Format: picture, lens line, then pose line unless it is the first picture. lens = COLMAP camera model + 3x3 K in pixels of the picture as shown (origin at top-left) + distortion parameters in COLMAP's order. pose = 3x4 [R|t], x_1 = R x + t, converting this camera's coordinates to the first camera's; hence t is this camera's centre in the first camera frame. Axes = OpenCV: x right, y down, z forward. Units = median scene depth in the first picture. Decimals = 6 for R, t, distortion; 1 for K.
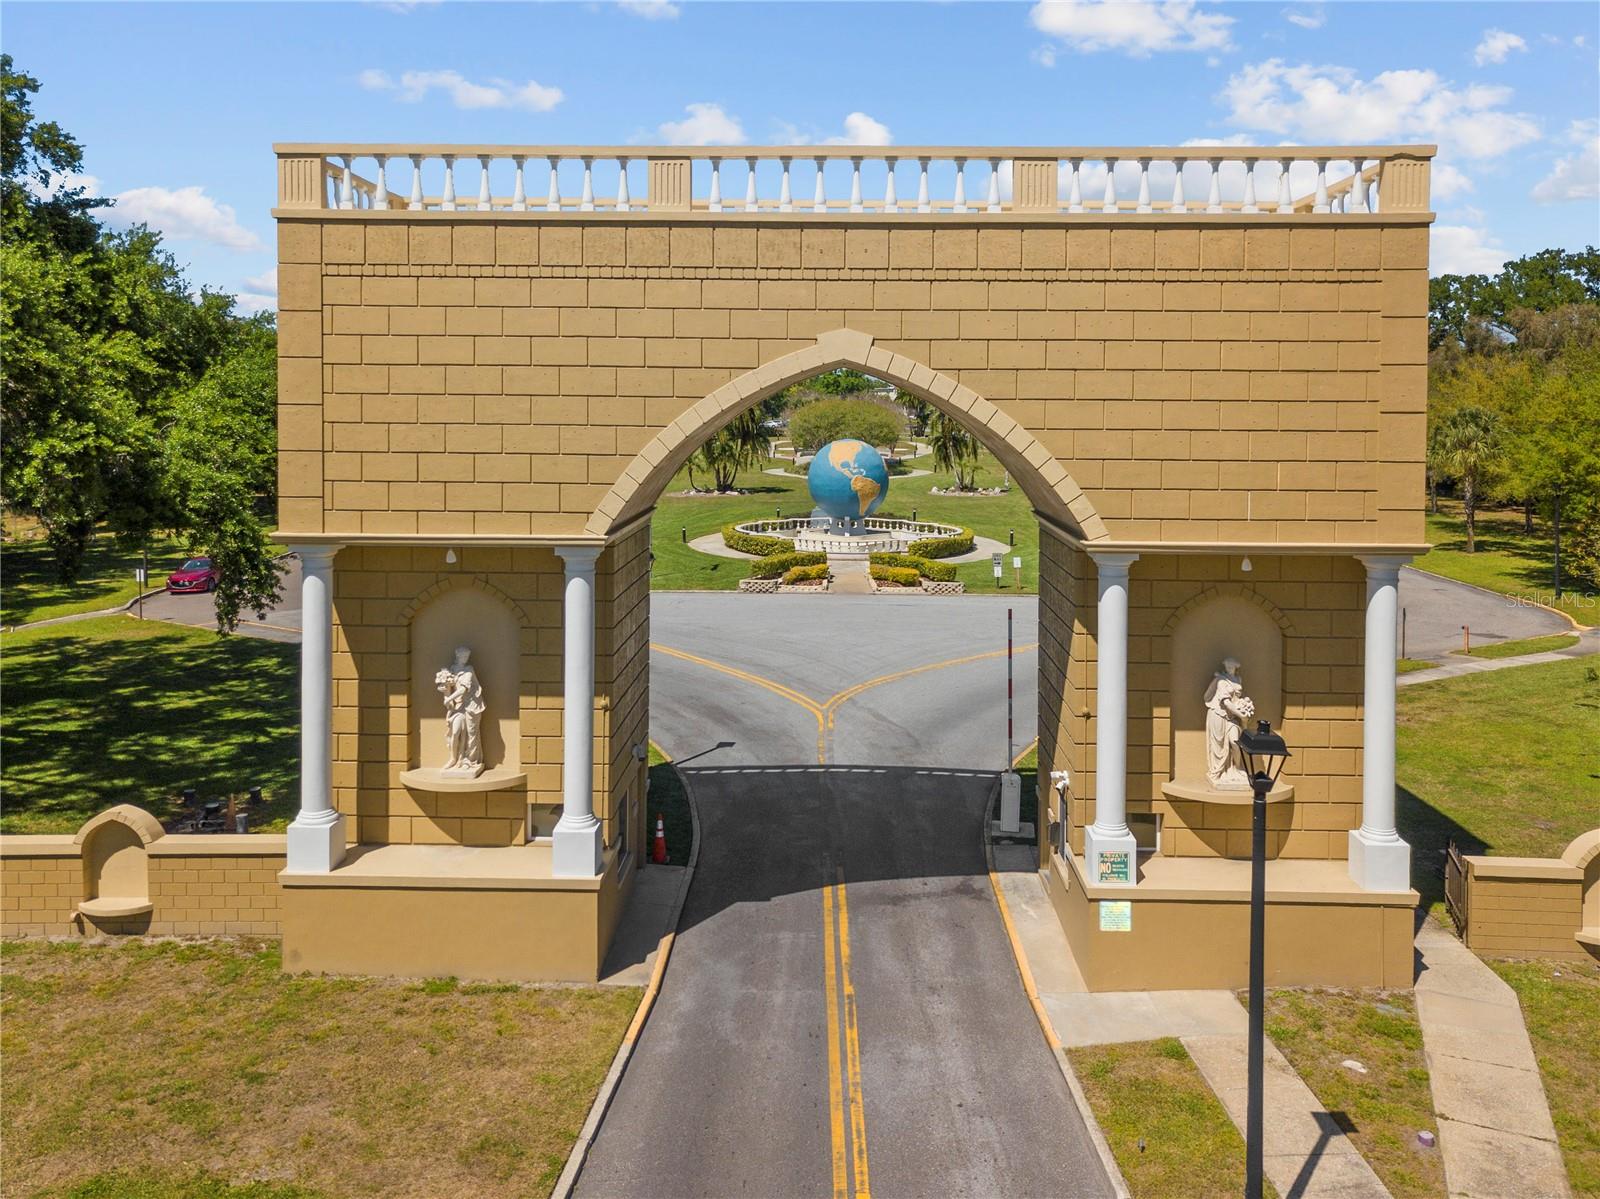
lens RADIAL K [[1275.9, 0, 800.0], [0, 1275.9, 599.5], [0, 0, 1]] dist [0.000437, 0.000106]
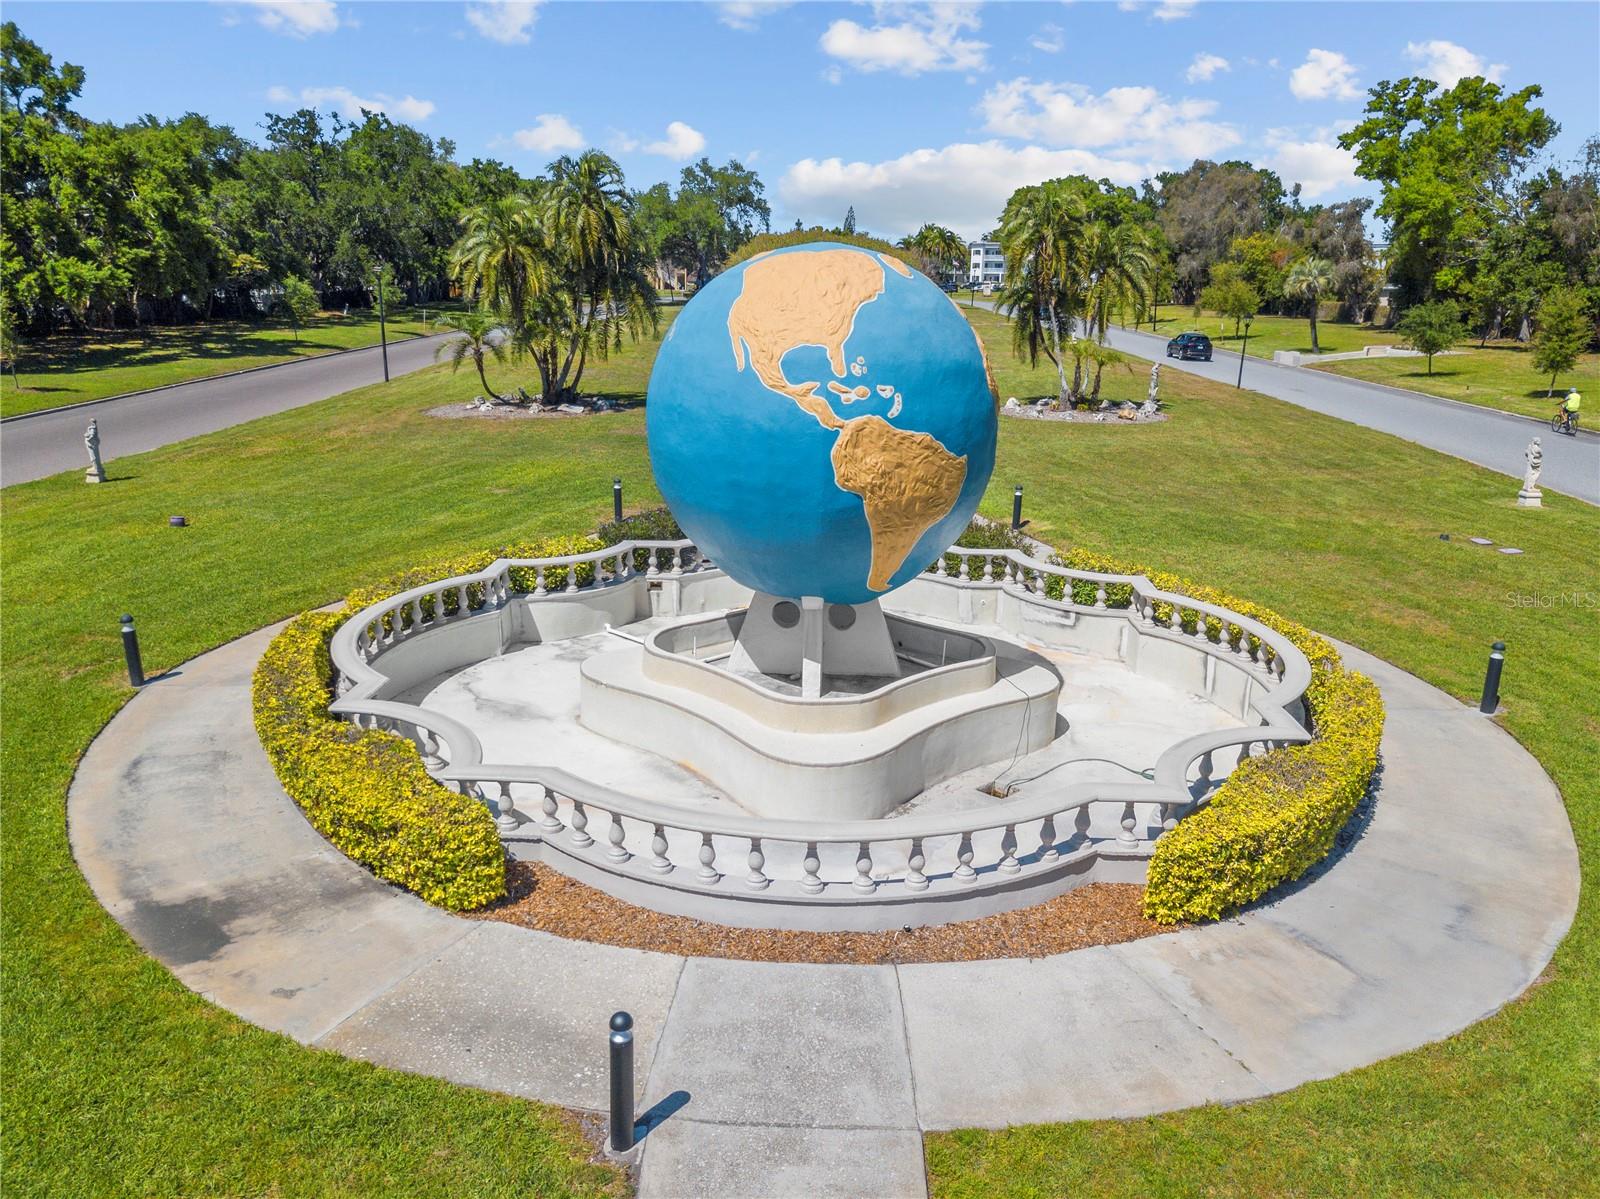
lens RADIAL K [[1216.6, 0, 800.0], [0, 1216.6, 599.5], [0, 0, 1]] dist [0.032930, -0.000310]
pose [[0.999870, 0.009677, 0.012905, 0.031853], [-0.010963, 0.994554, 0.103645, -0.086444], [-0.011832, -0.103773, 0.994531, 0.785177]]
